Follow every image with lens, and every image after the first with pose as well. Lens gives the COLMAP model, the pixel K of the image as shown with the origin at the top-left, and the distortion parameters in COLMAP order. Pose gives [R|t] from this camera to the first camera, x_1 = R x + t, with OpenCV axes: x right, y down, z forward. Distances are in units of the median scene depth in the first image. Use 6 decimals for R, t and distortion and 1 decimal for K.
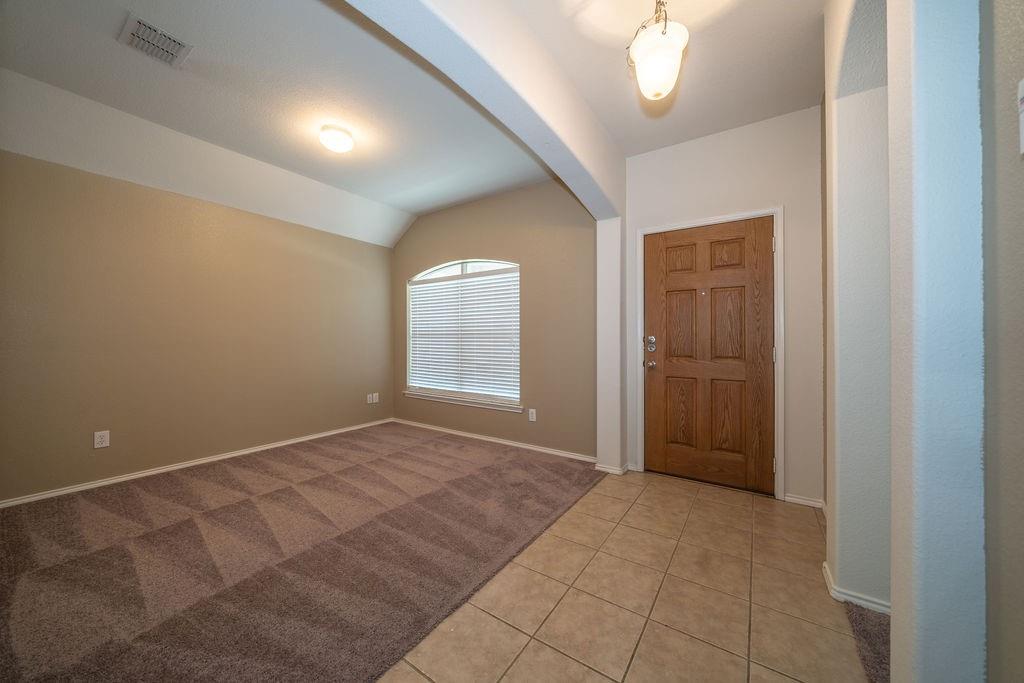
lens RADIAL K [[383.8, 0, 504.2], [0, 383.8, 334.9], [0, 0, 1]] dist [0.000829, -0.000404]
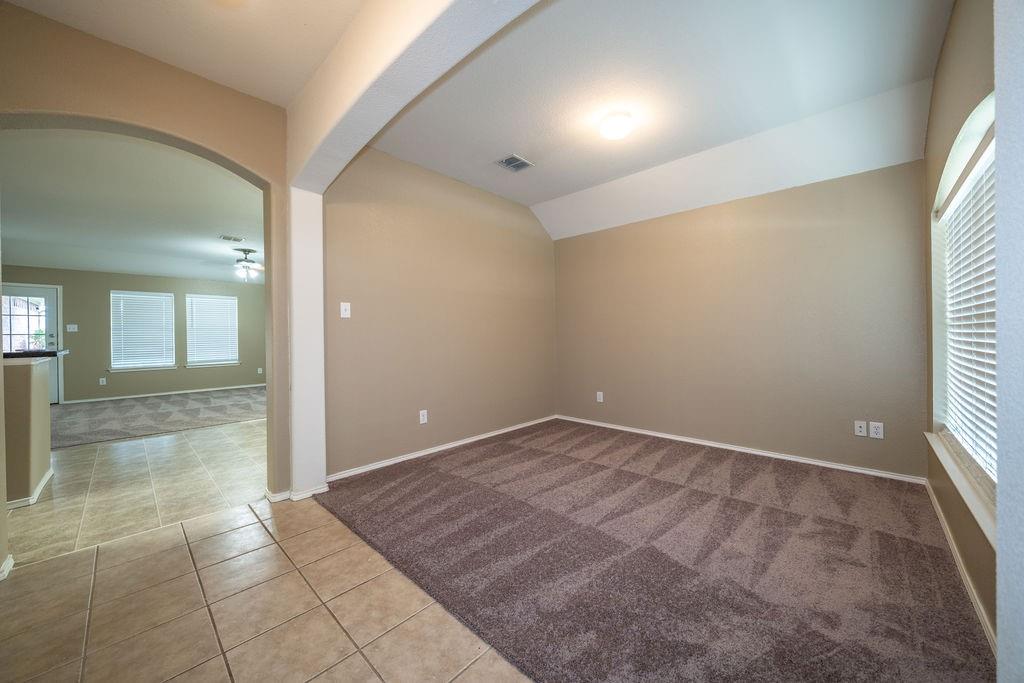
lens RADIAL K [[383.8, 0, 521.7], [0, 383.8, 339.1], [0, 0, 1]] dist [0.000829, -0.000404]
pose [[-0.196021, 0.004431, -0.980590, 0.528039], [0.027373, 0.999625, -0.000954, 0.018314], [0.980218, -0.027029, -0.196069, 0.904222]]
